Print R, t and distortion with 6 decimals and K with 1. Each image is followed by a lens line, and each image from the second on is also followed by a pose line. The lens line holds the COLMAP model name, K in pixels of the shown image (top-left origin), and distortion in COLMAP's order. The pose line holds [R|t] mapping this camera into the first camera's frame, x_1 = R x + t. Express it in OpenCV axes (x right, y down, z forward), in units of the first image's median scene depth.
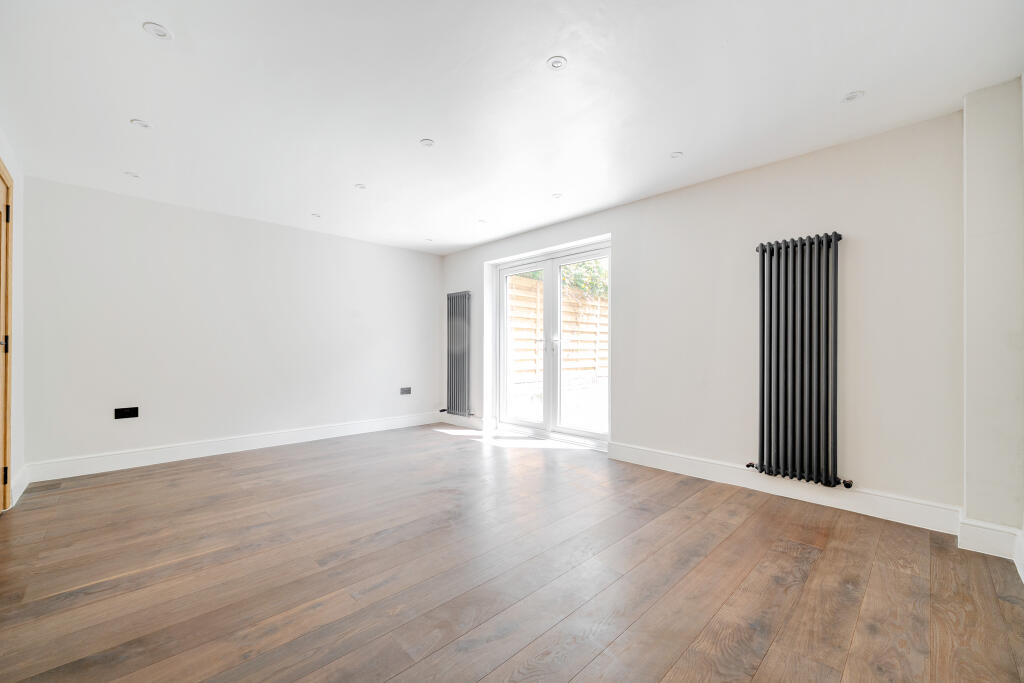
lens RADIAL K [[405.4, 0, 507.2], [0, 405.4, 348.8], [0, 0, 1]] dist [-0.000020, -0.000100]
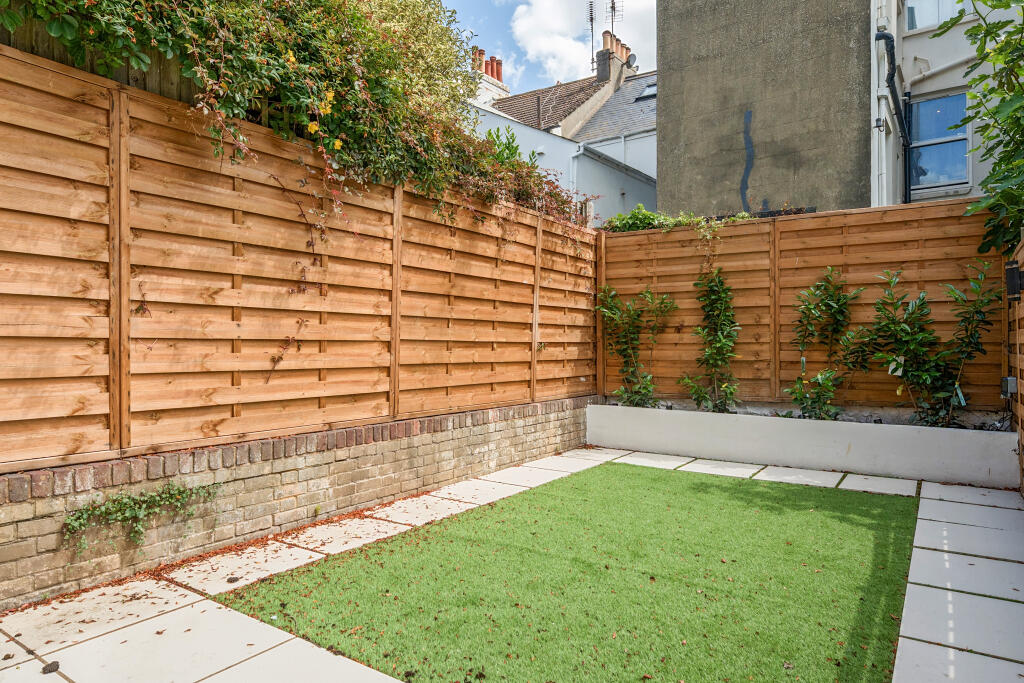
lens RADIAL K [[644.2, 0, 515.3], [0, 644.2, 353.7], [0, 0, 1]] dist [-0.002772, -0.001162]
pose [[0.978985, -0.006619, 0.203824, 0.567136], [0.005457, 0.999966, 0.006262, 0.025150], [-0.203858, -0.005018, 0.978988, 1.202701]]
